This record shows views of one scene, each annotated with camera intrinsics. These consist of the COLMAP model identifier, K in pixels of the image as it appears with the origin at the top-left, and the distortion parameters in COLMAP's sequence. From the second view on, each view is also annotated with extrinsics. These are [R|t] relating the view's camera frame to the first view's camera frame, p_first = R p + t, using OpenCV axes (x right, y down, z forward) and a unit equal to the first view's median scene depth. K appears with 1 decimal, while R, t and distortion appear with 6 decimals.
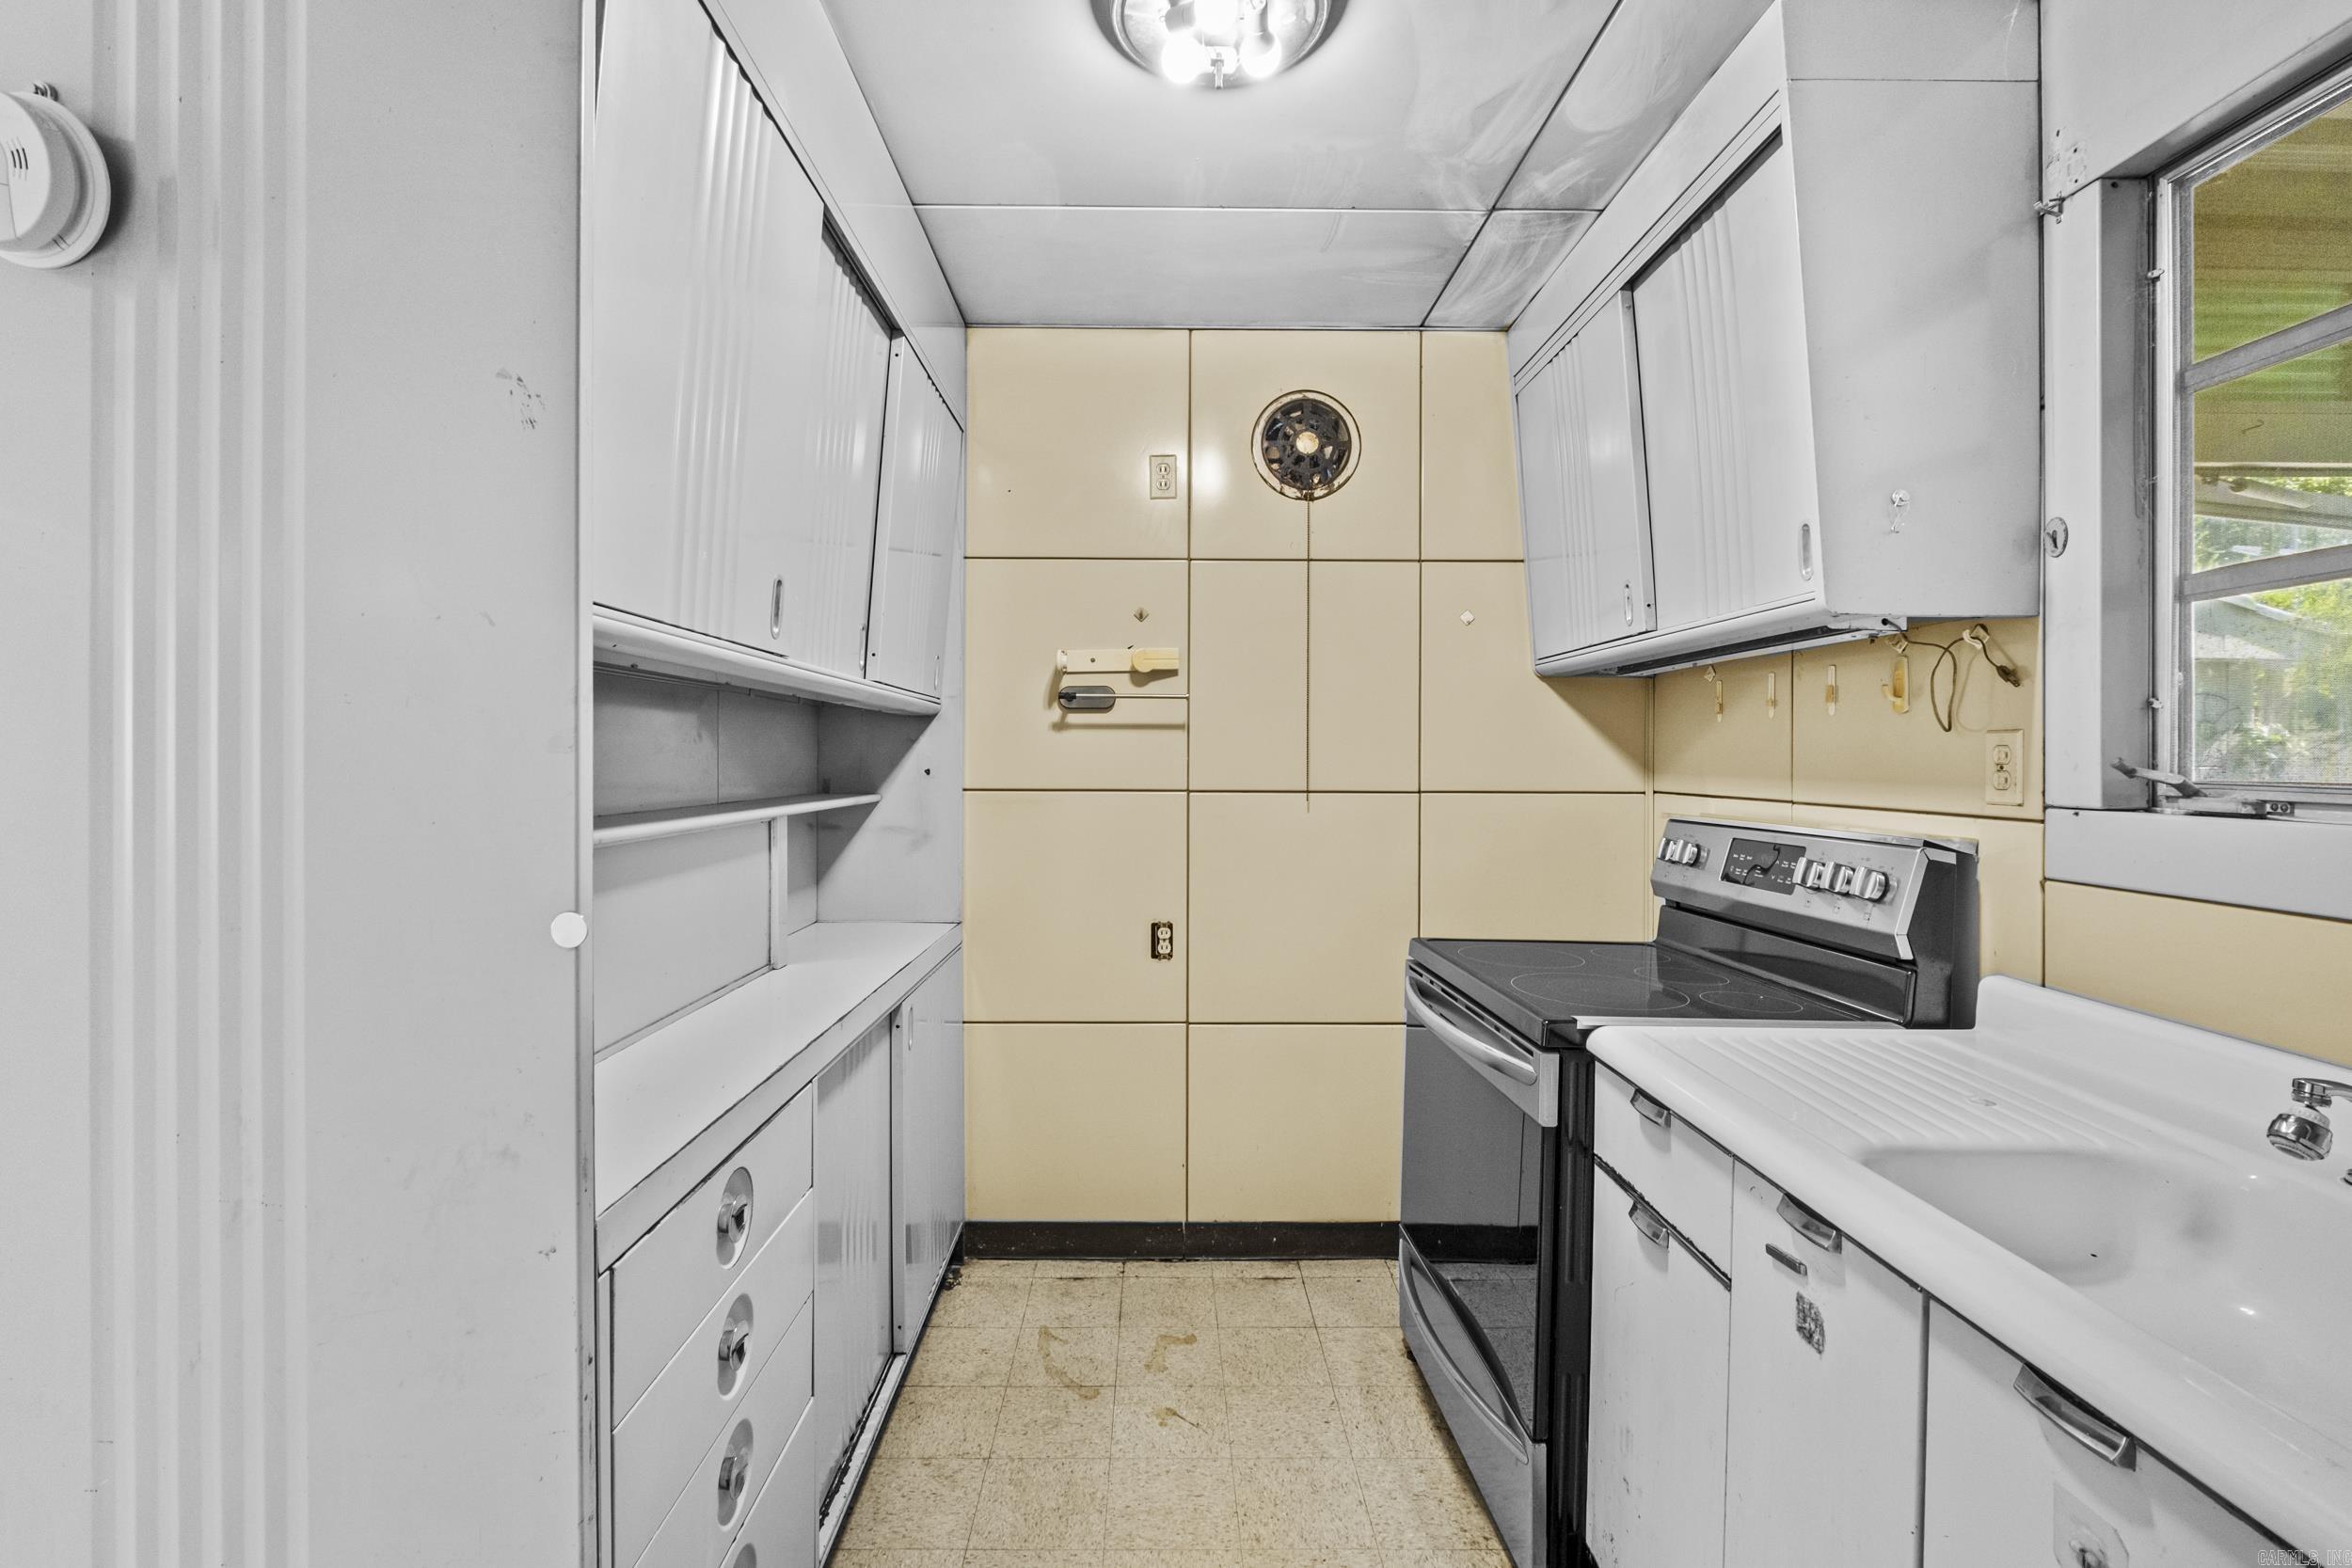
lens RADIAL K [[1043.9, 0, 1172.3], [0, 1043.9, 770.0], [0, 0, 1]] dist [-0.004481, -0.001472]
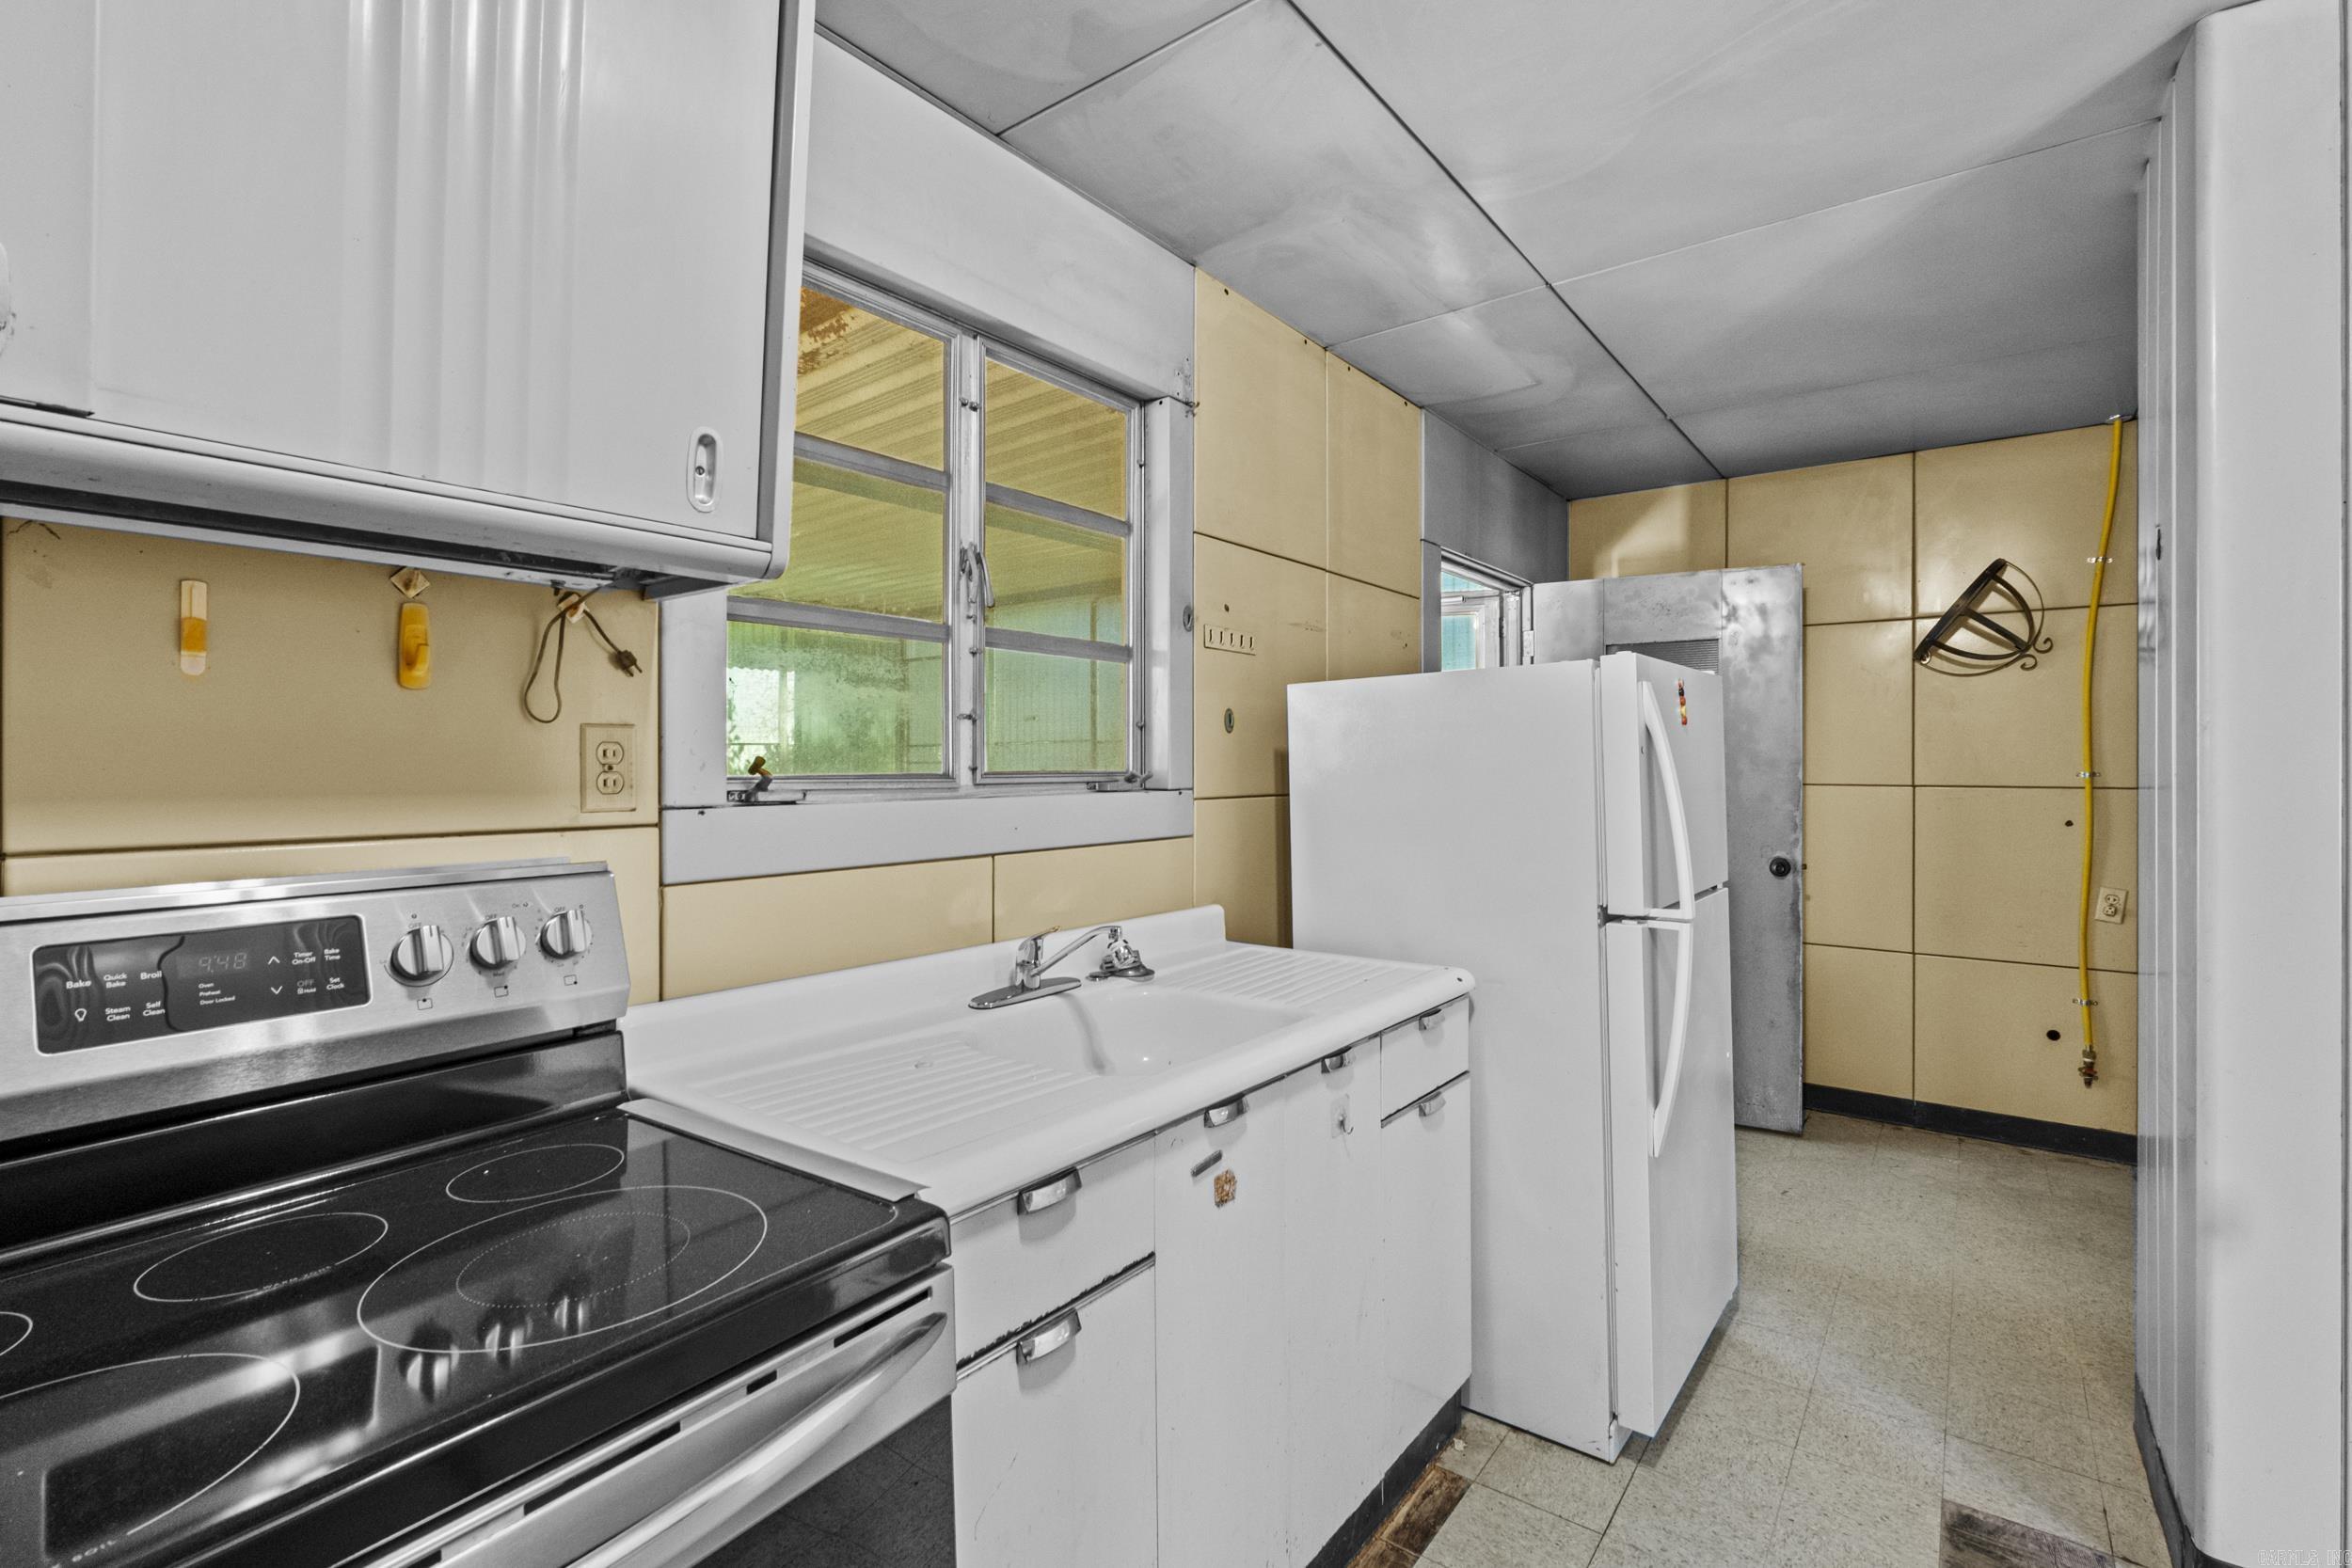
lens RADIAL K [[1043.9, 0, 1182.0], [0, 1043.9, 767.6], [0, 0, 1]] dist [-0.004481, -0.001472]
pose [[-0.781922, -0.009710, 0.623301, -0.119052], [0.001988, 0.999835, 0.018069, -0.018521], [-0.623374, 0.015368, -0.781773, 1.492750]]
